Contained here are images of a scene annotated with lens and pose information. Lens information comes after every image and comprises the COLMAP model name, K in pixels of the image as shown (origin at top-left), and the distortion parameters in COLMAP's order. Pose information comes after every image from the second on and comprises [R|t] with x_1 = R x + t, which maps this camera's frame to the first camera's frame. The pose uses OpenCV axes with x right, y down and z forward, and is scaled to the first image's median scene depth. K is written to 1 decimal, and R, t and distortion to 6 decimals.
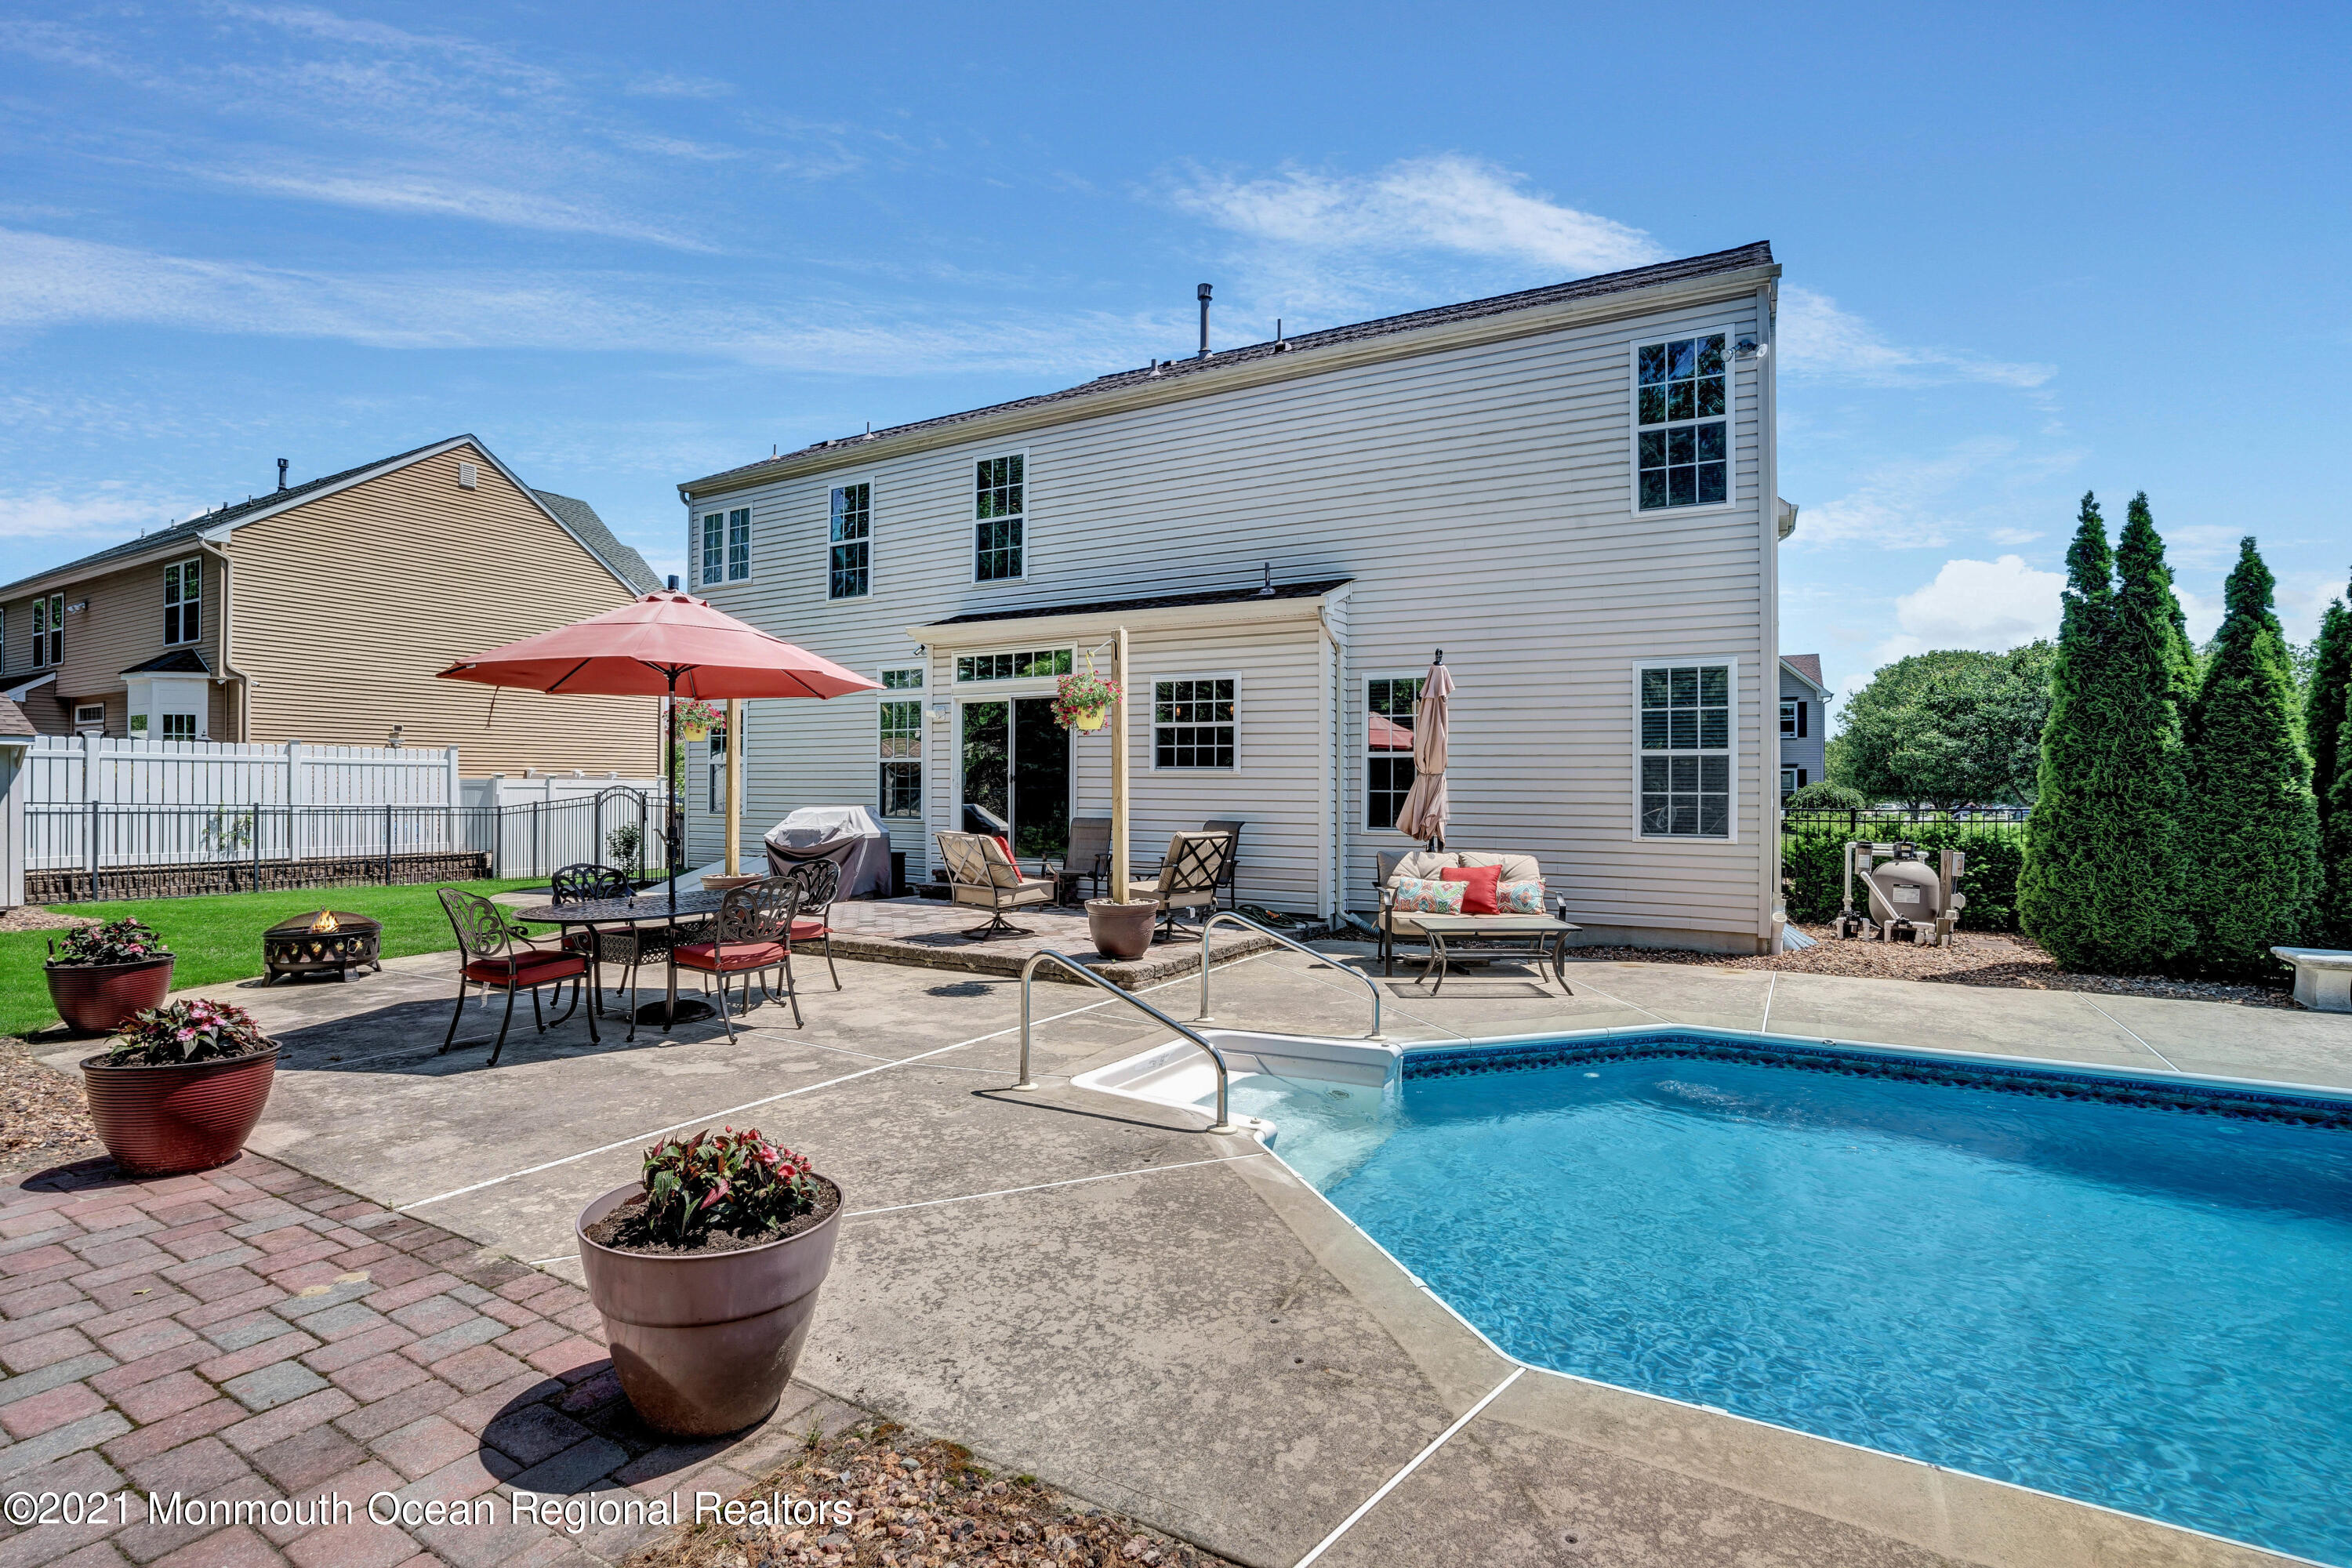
lens RADIAL K [[1077.7, 0, 1183.2], [0, 1077.7, 786.8], [0, 0, 1]] dist [-0.018922, 0.001752]
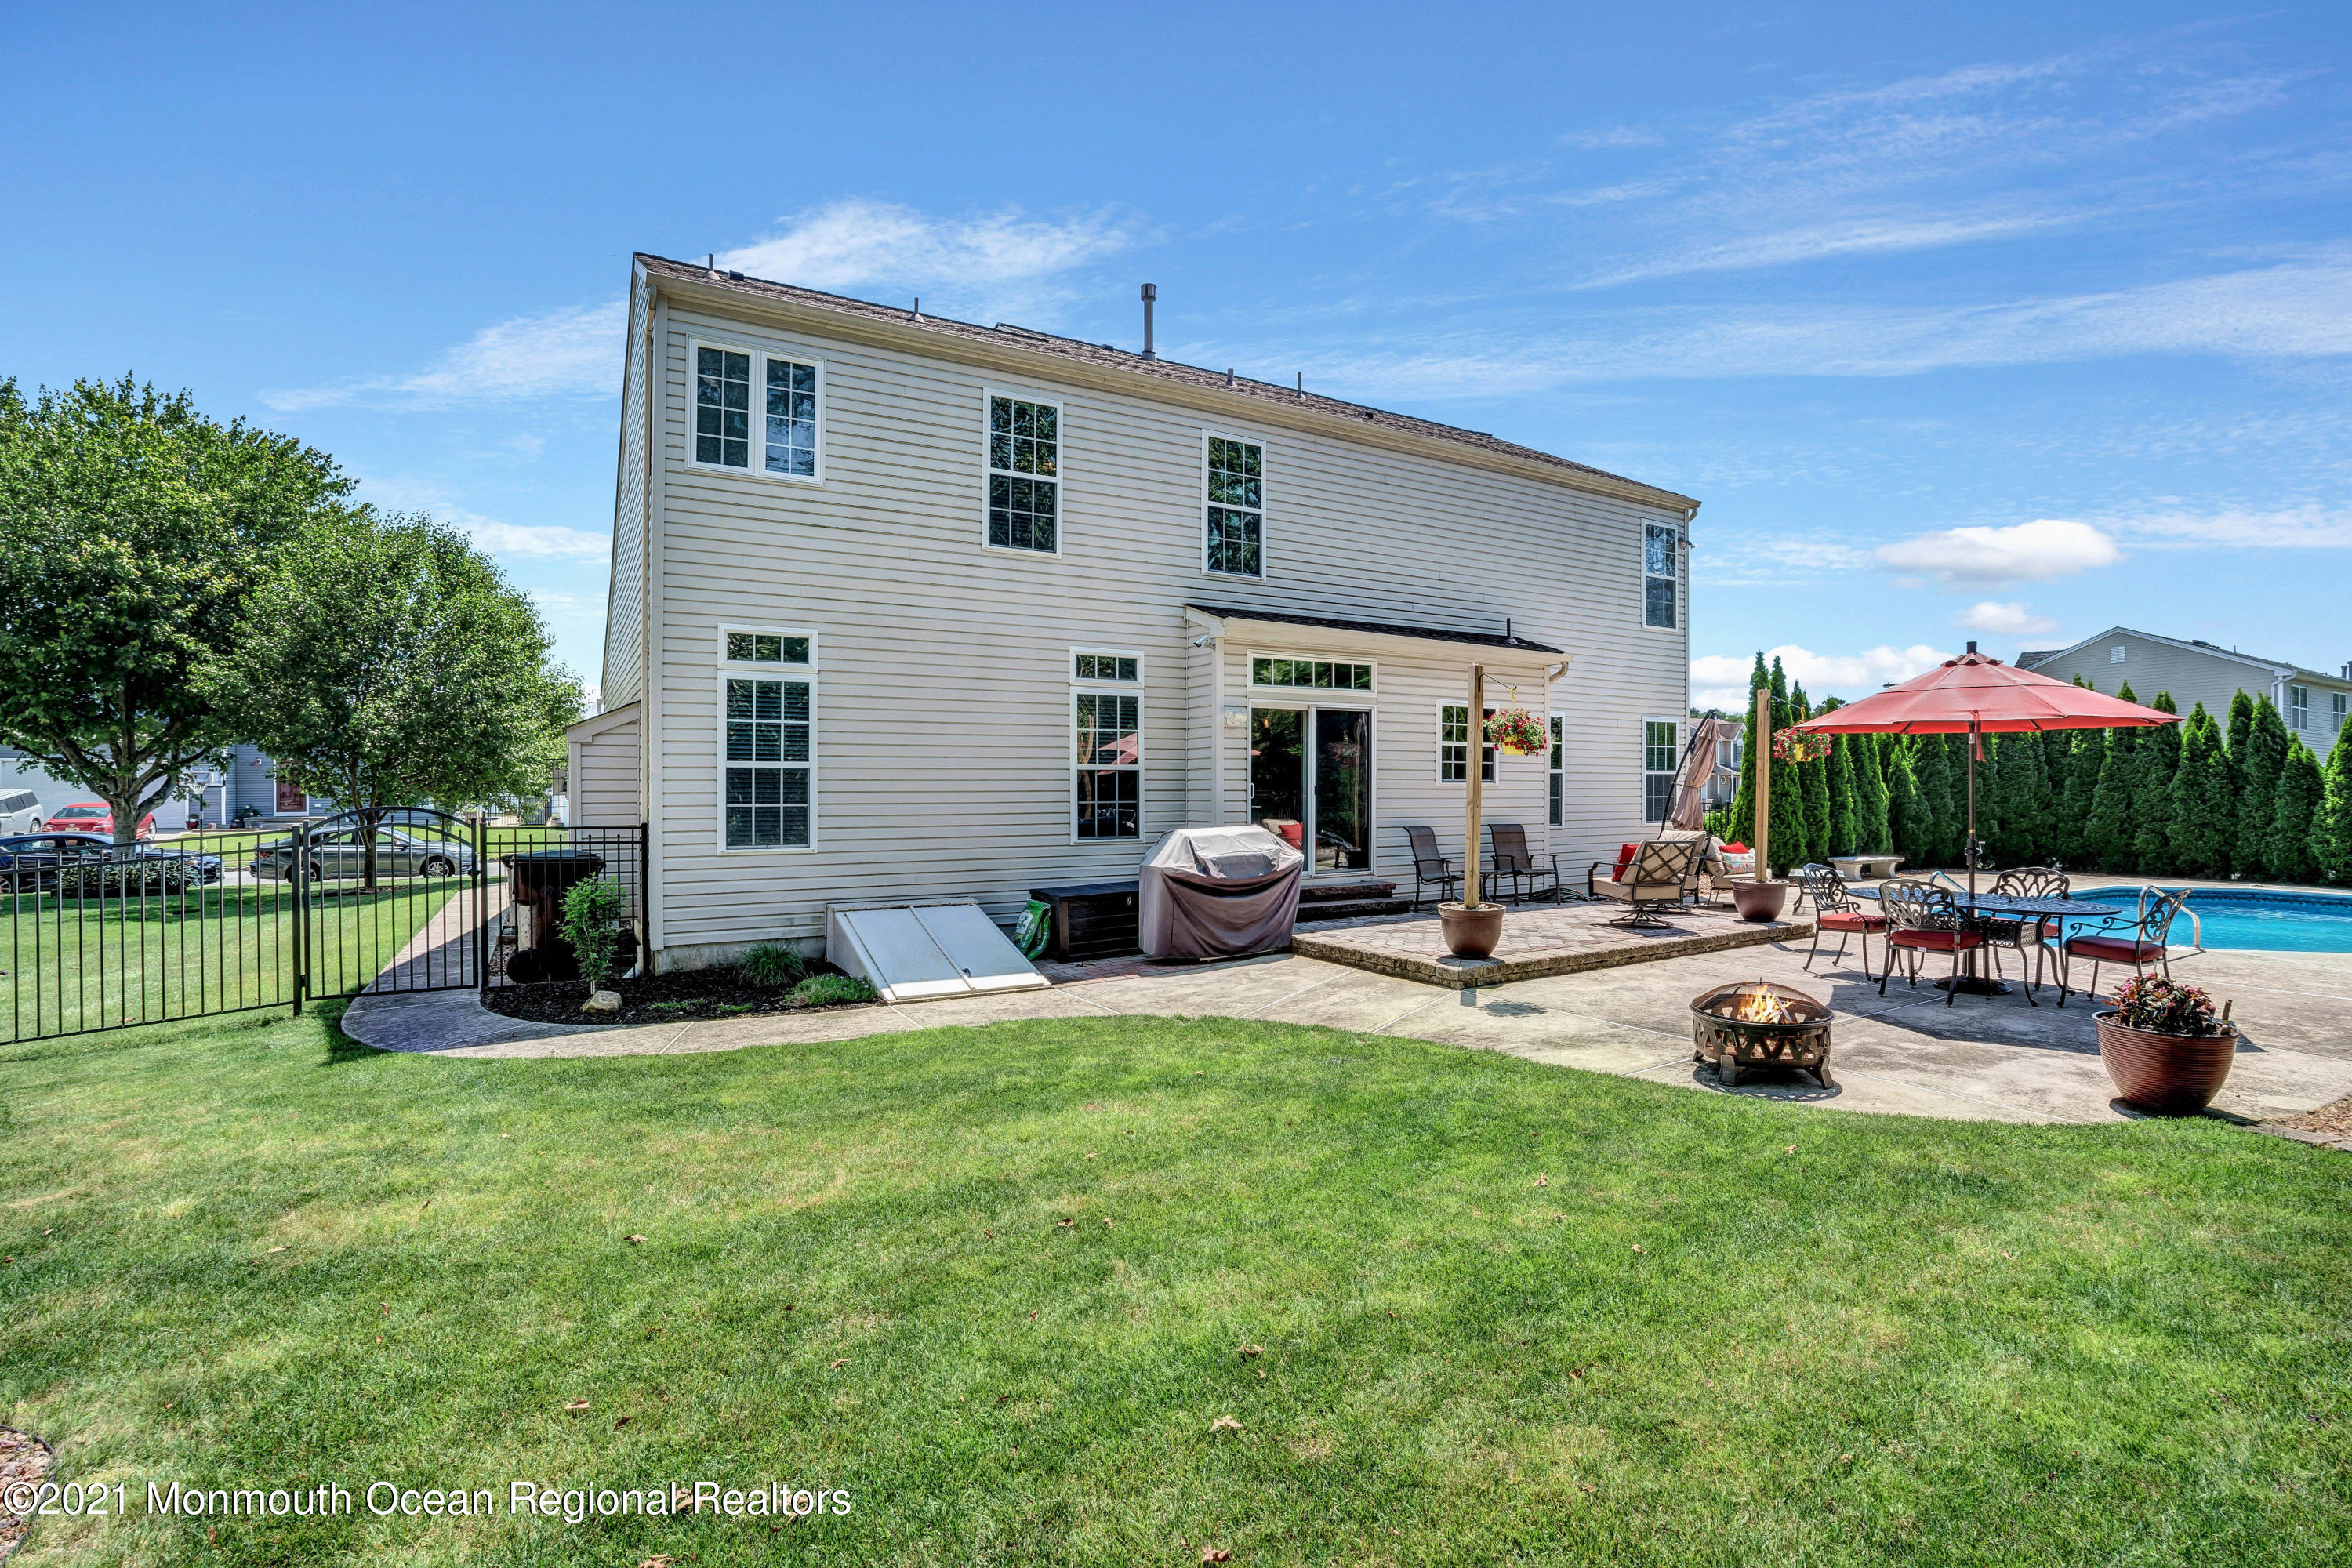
lens RADIAL K [[1123.1, 0, 1176.0], [0, 1123.1, 780.6], [0, 0, 1]] dist [0.000775, 0.000044]
pose [[0.513403, 0.006089, 0.858126, -0.952634], [0.007903, 0.999899, -0.011823, -0.006431], [-0.858111, 0.012852, 0.513303, 0.524670]]
